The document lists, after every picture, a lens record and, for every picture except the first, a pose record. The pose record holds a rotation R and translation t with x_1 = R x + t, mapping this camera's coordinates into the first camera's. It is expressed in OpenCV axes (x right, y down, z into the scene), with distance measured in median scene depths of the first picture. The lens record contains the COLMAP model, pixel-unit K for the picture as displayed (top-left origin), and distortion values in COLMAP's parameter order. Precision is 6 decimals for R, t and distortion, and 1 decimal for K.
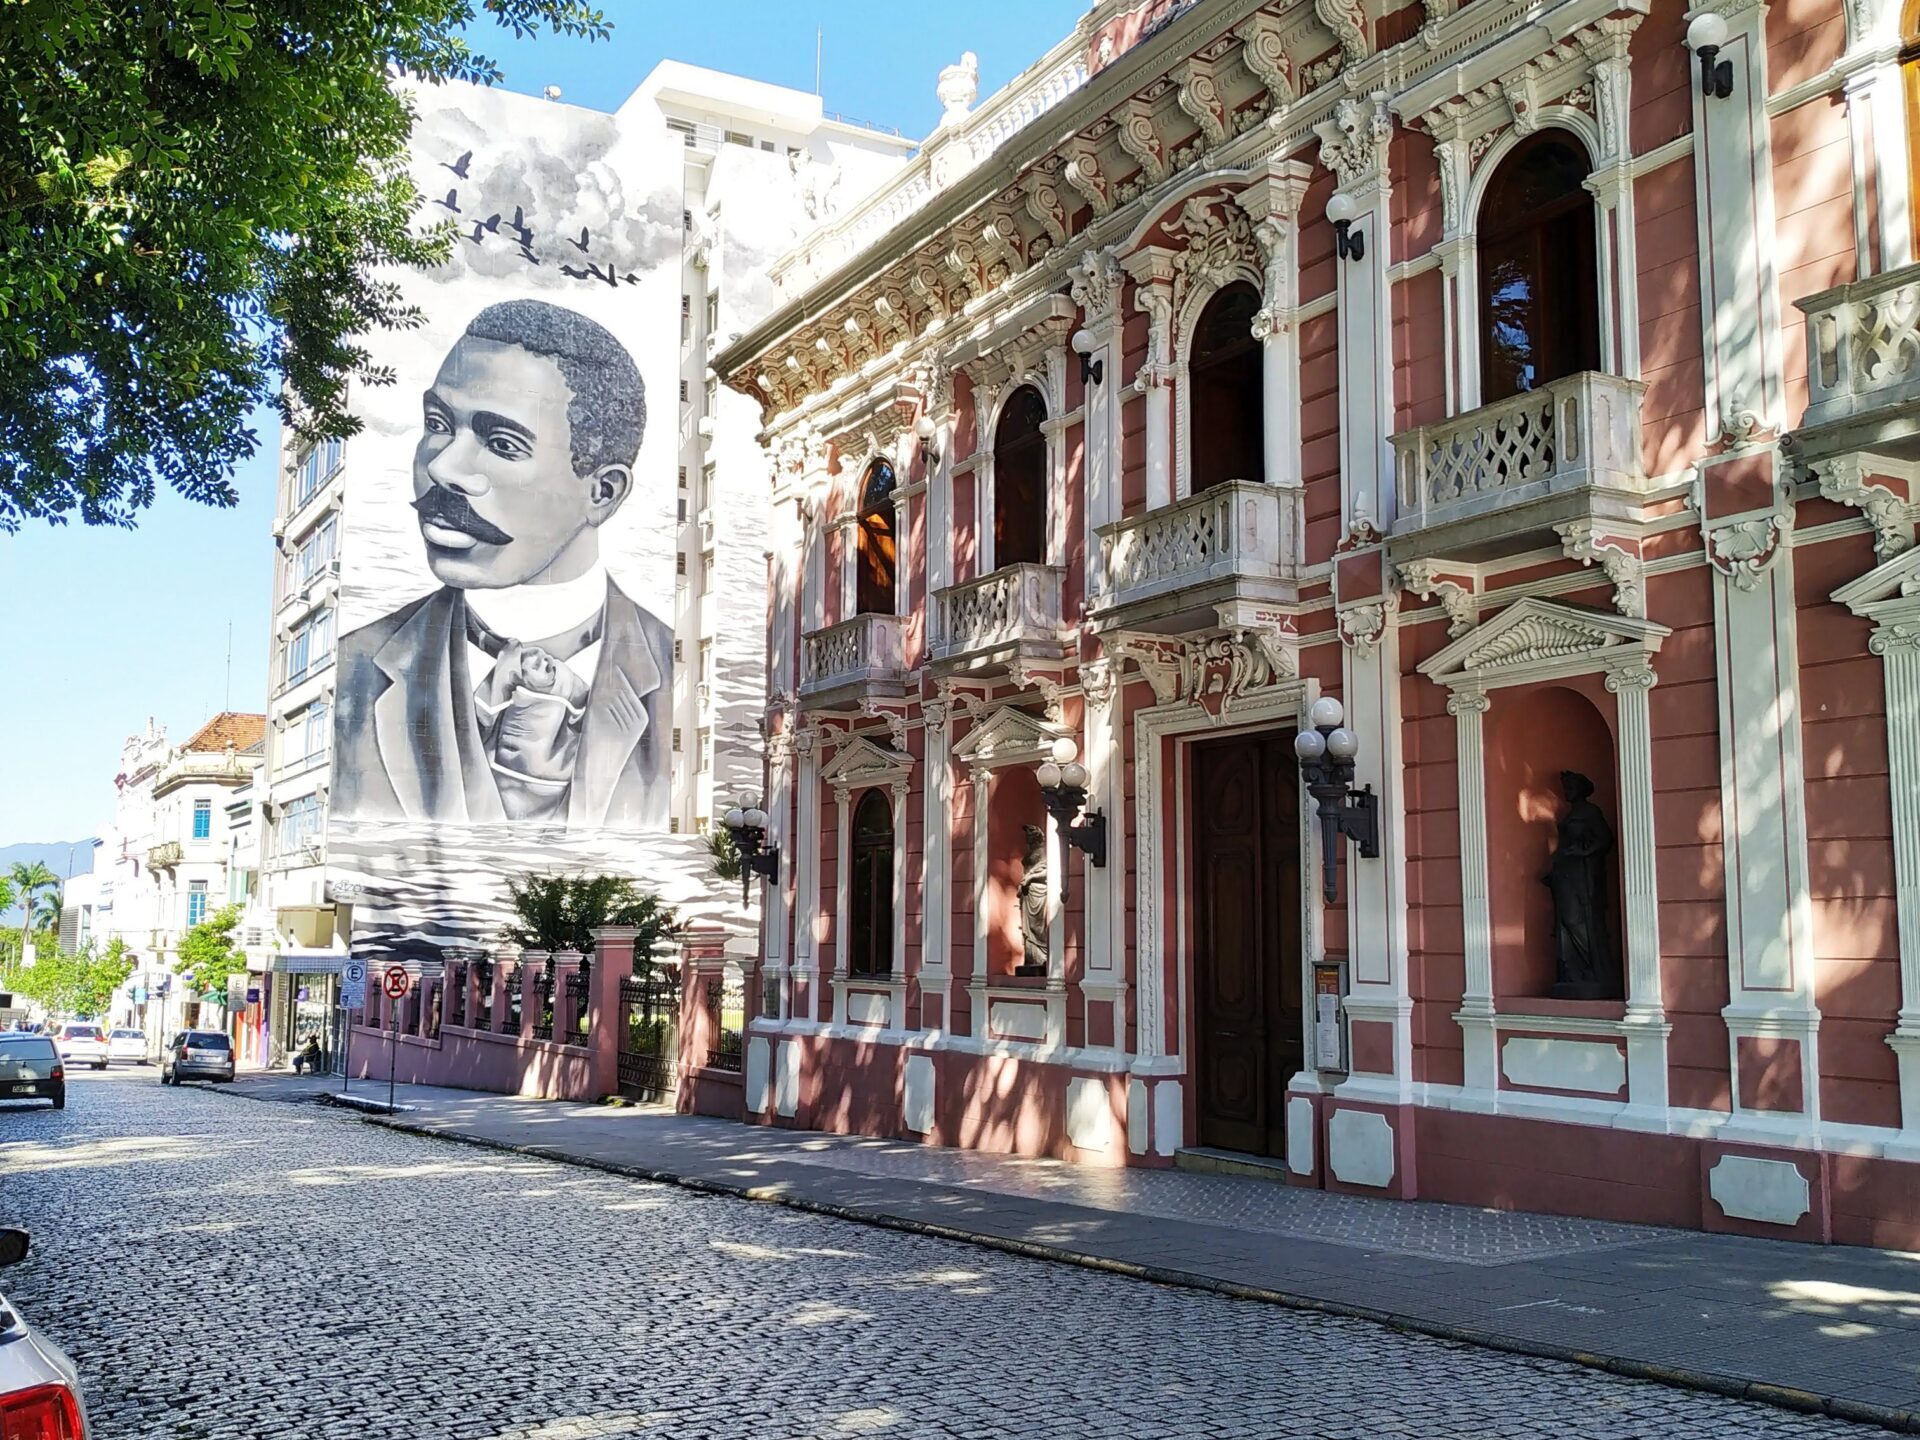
lens RADIAL K [[1789.3, 0, 965.7], [0, 1789.3, 725.2], [0, 0, 1]] dist [0.018343, 0.000000]
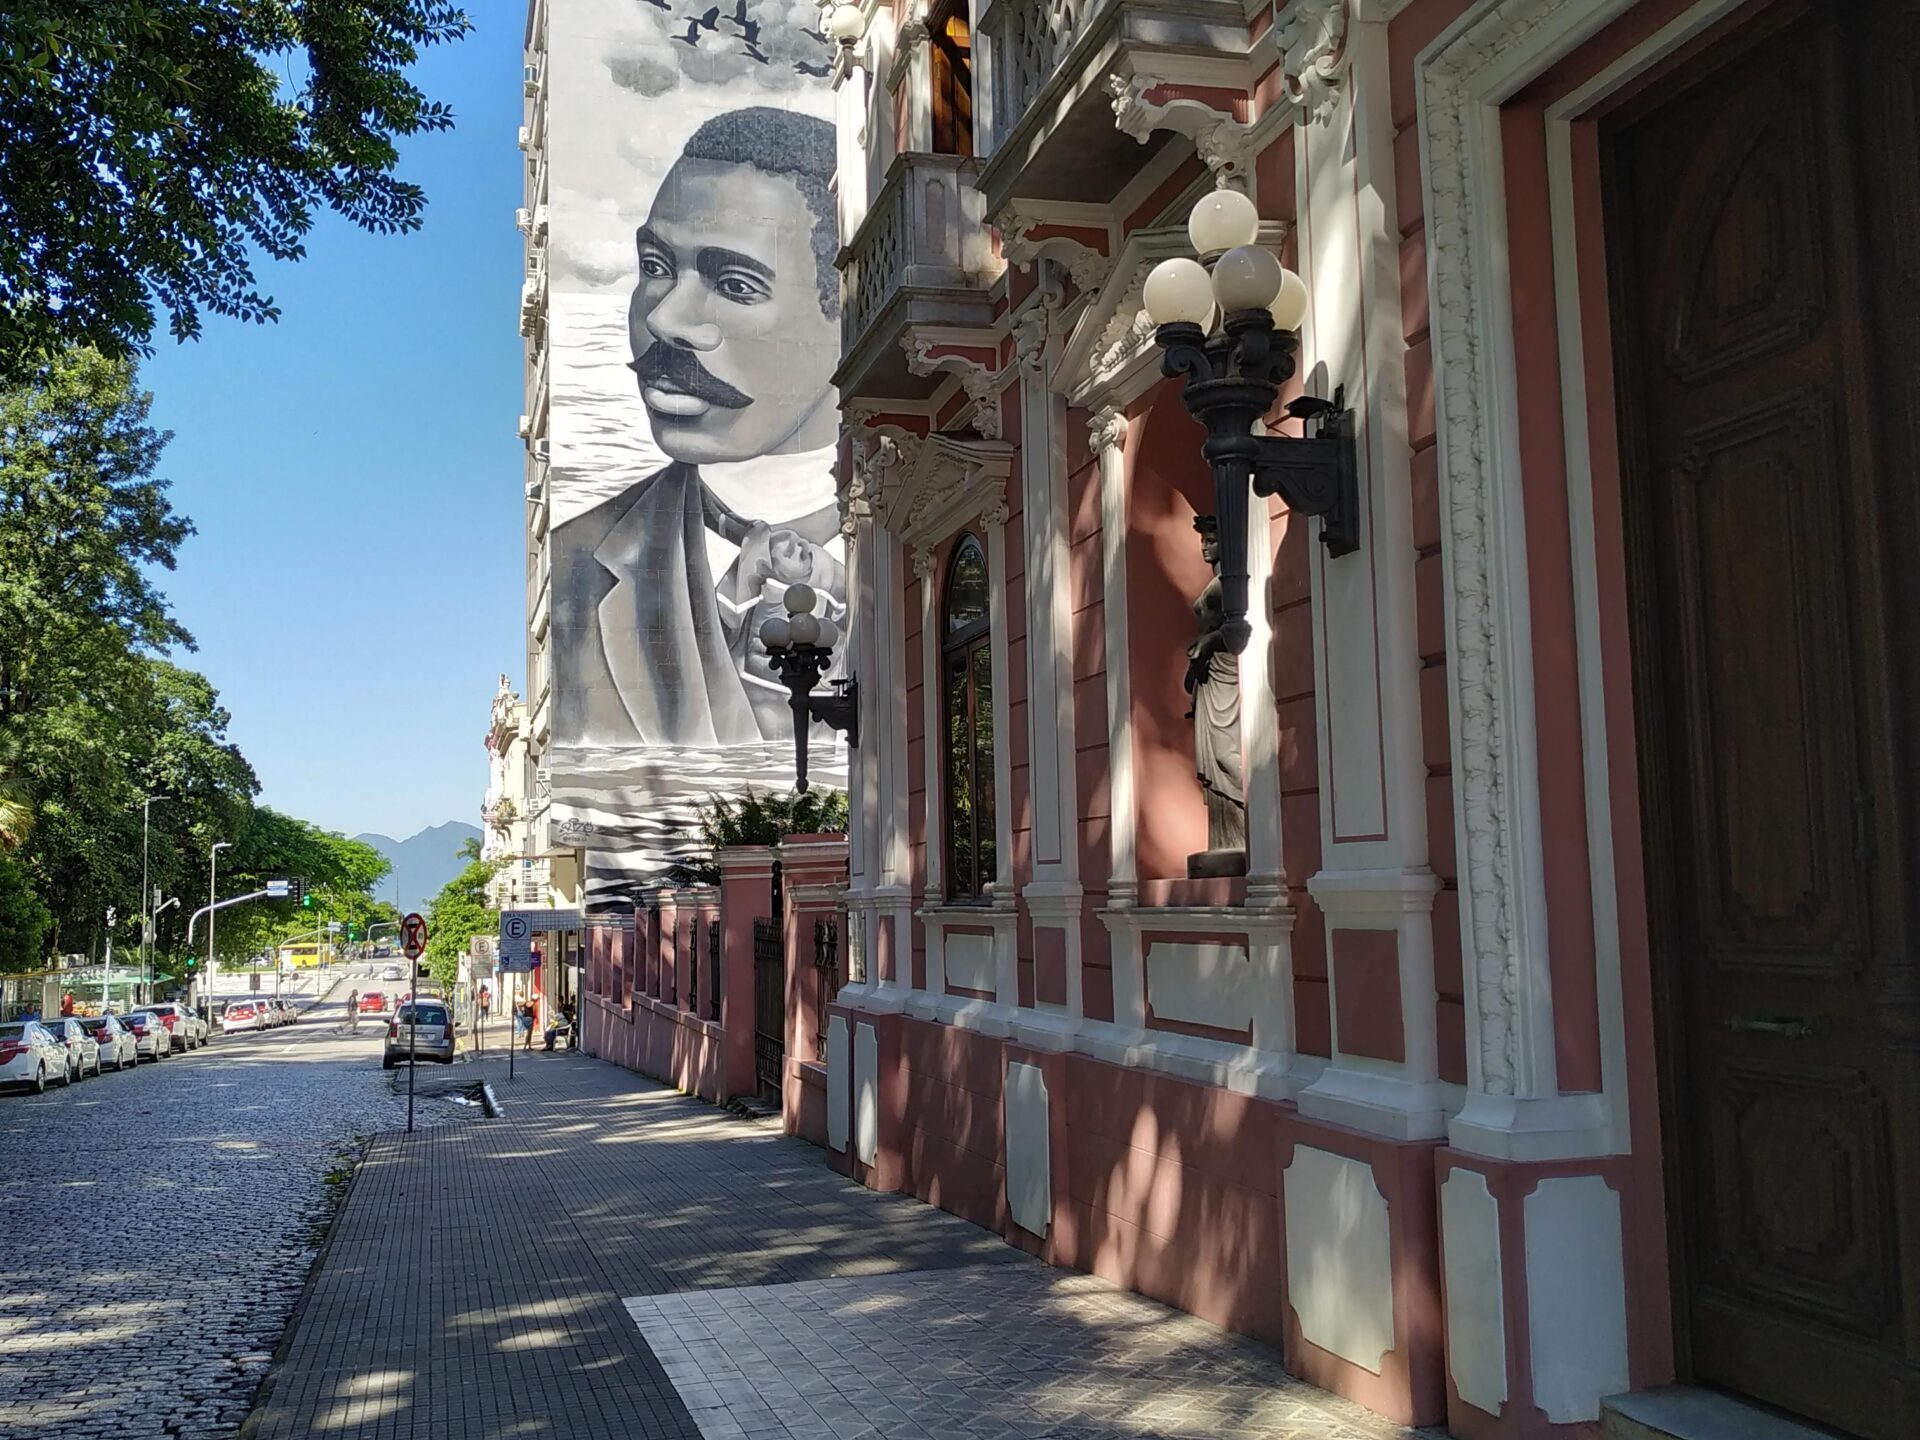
lens RADIAL K [[1789.3, 0, 959.5], [0, 1789.3, 730.1], [0, 0, 1]] dist [0.018343, 0.000000]
pose [[0.968904, -0.052175, -0.241875, 0.029797], [0.059008, 0.998035, 0.021088, 0.035729], [0.240300, -0.034705, 0.970078, 0.223258]]
